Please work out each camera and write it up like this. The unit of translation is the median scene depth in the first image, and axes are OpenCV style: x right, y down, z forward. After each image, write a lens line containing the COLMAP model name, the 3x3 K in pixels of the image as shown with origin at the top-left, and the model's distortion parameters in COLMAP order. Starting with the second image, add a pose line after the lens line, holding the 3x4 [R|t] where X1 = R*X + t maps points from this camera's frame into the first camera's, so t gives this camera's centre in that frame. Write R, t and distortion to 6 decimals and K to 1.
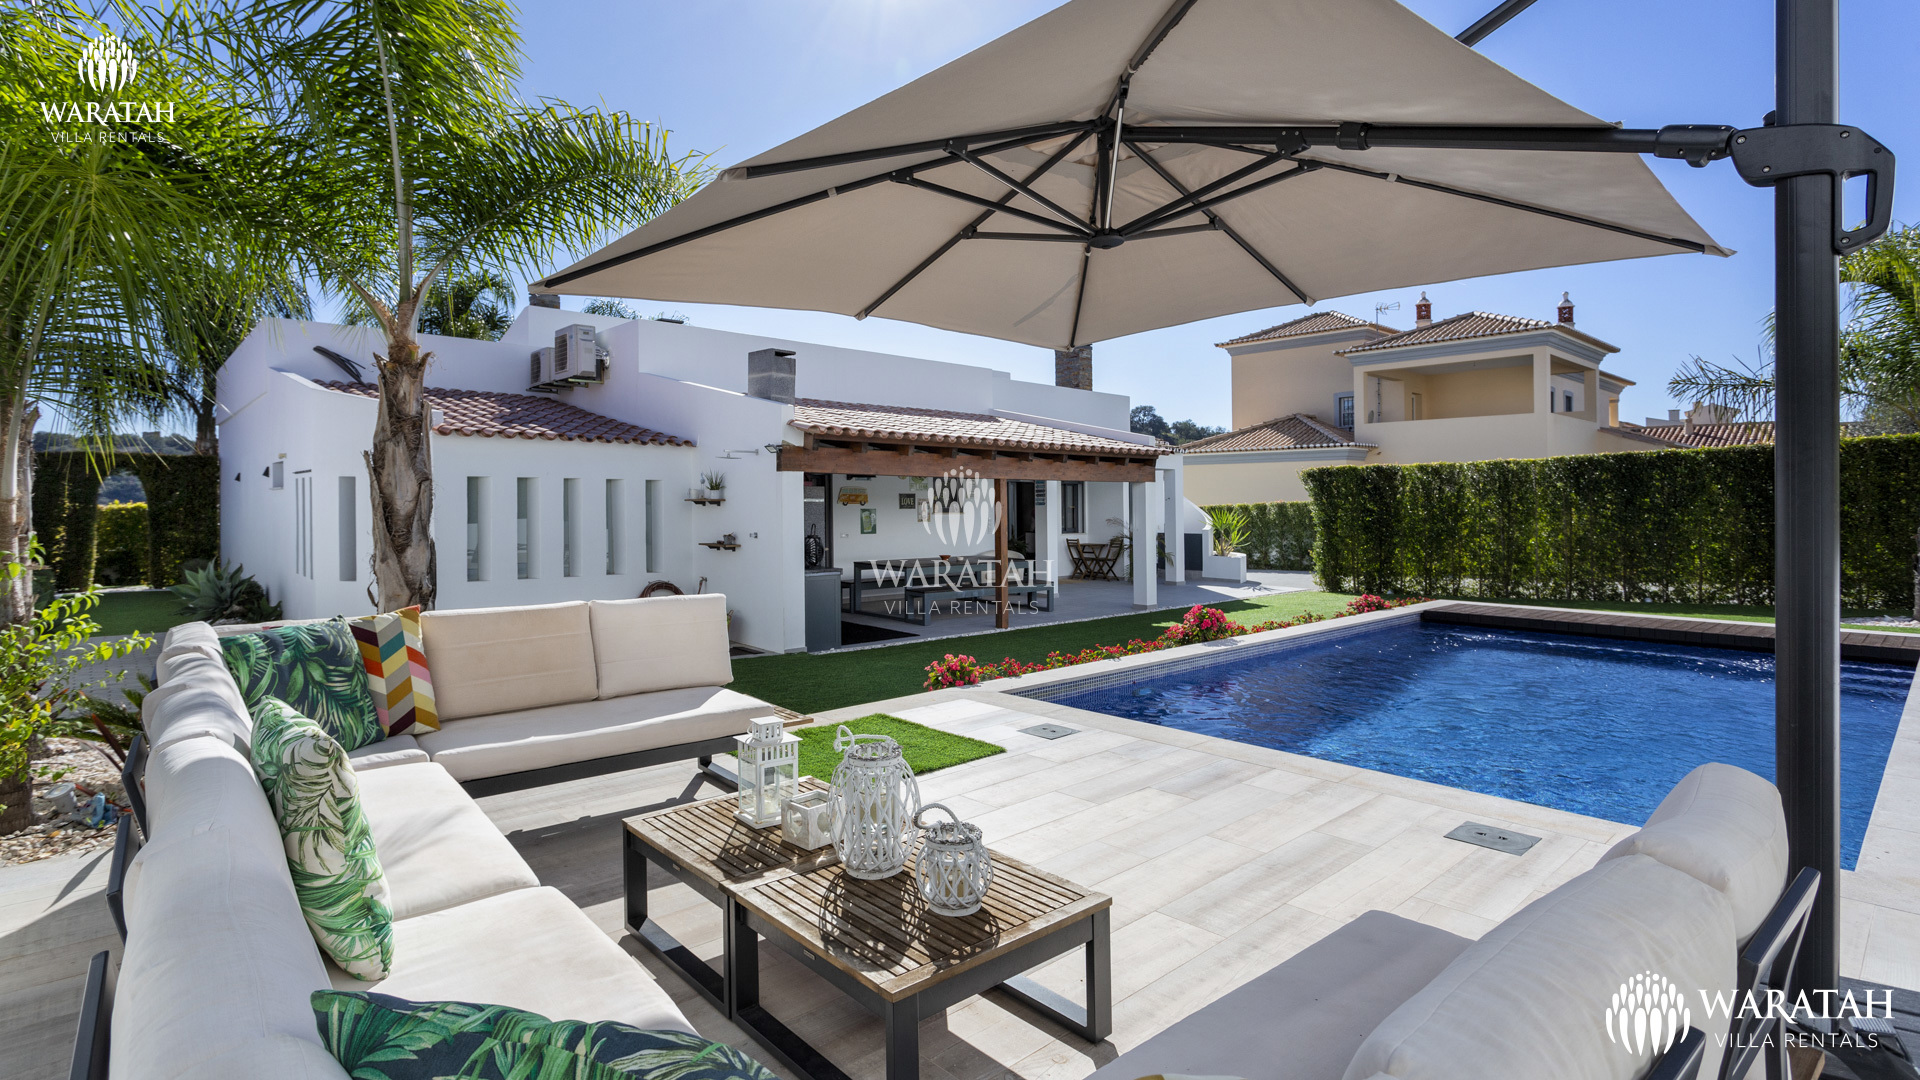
lens RADIAL K [[918.0, 0, 962.4], [0, 918.0, 529.5], [0, 0, 1]] dist [0.000547, 0.000032]
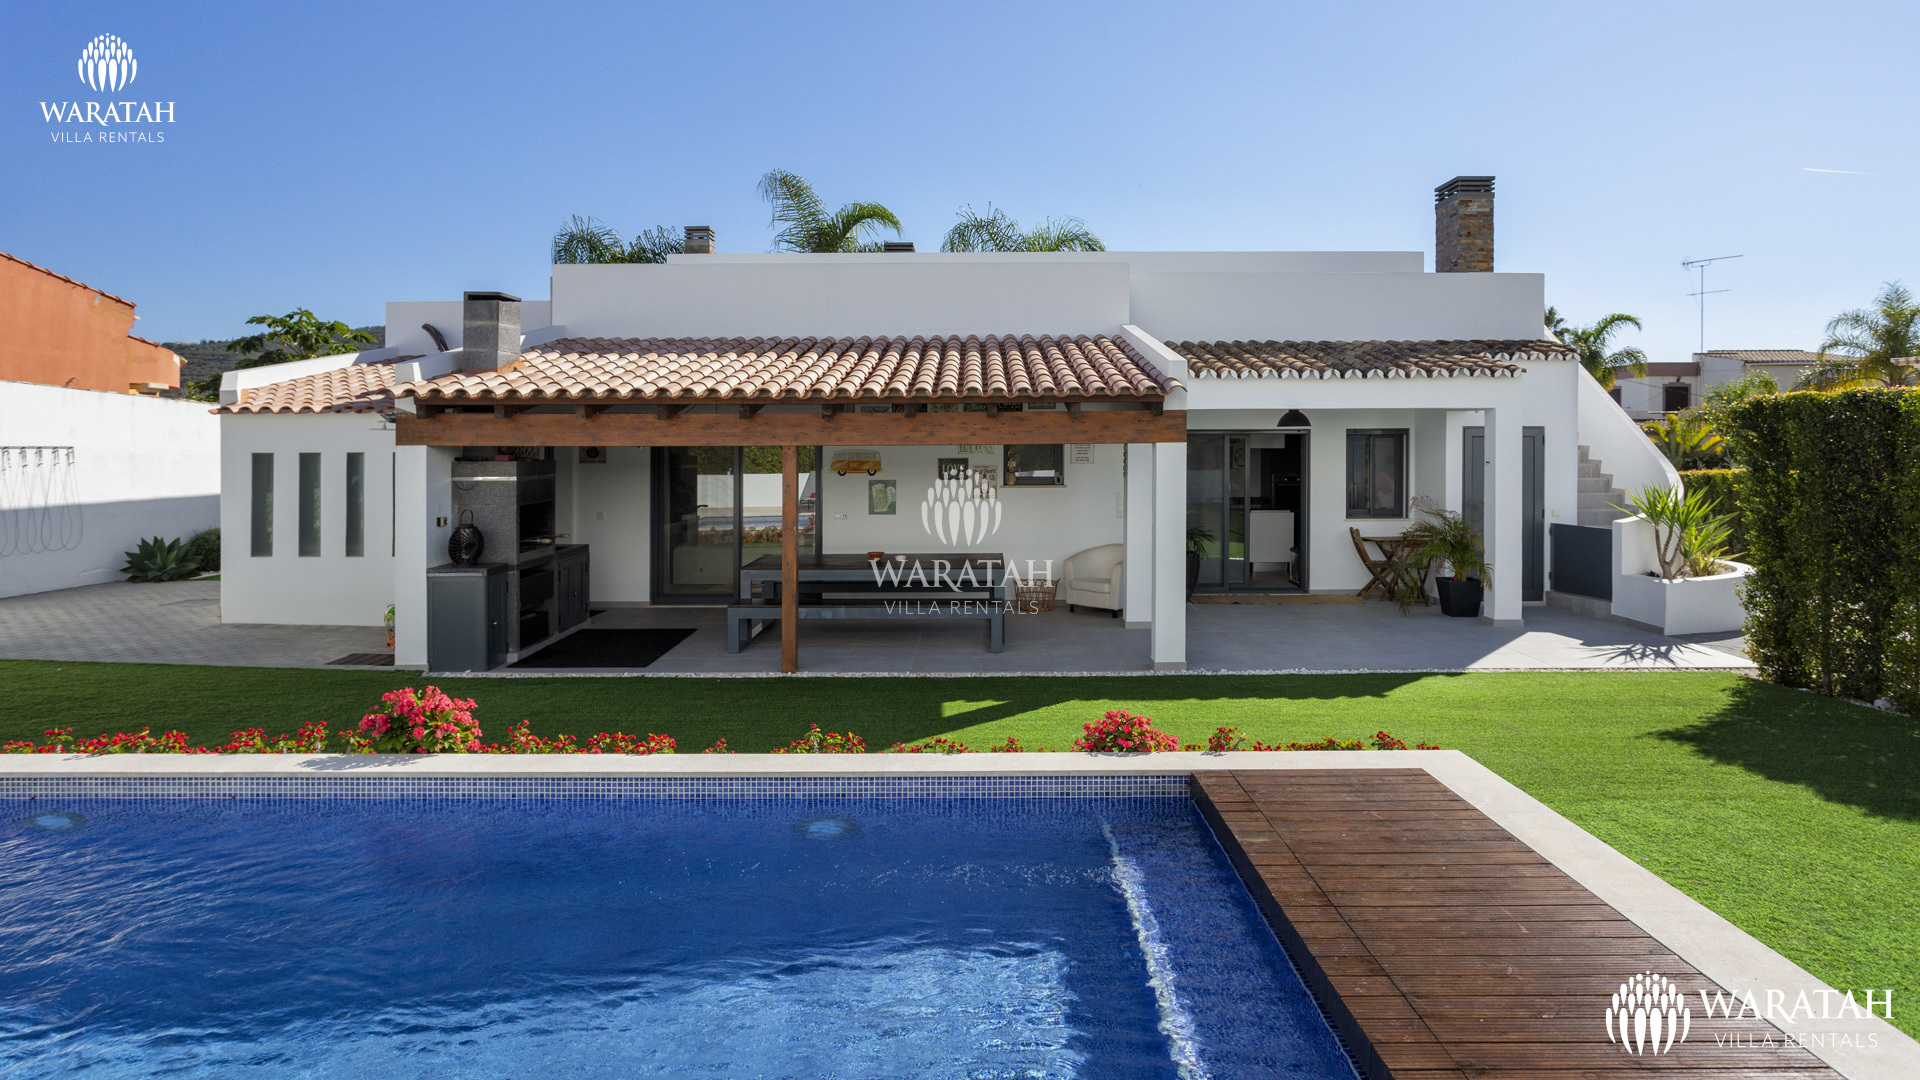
lens RADIAL K [[1103.2, 0, 965.0], [0, 1103.2, 455.9], [0, 0, 1]] dist [-0.001449, -0.000086]
pose [[0.737820, 0.003845, -0.674987, 0.546316], [-0.016516, 0.999787, -0.012358, -0.032951], [0.674796, 0.020266, 0.737726, 0.404261]]
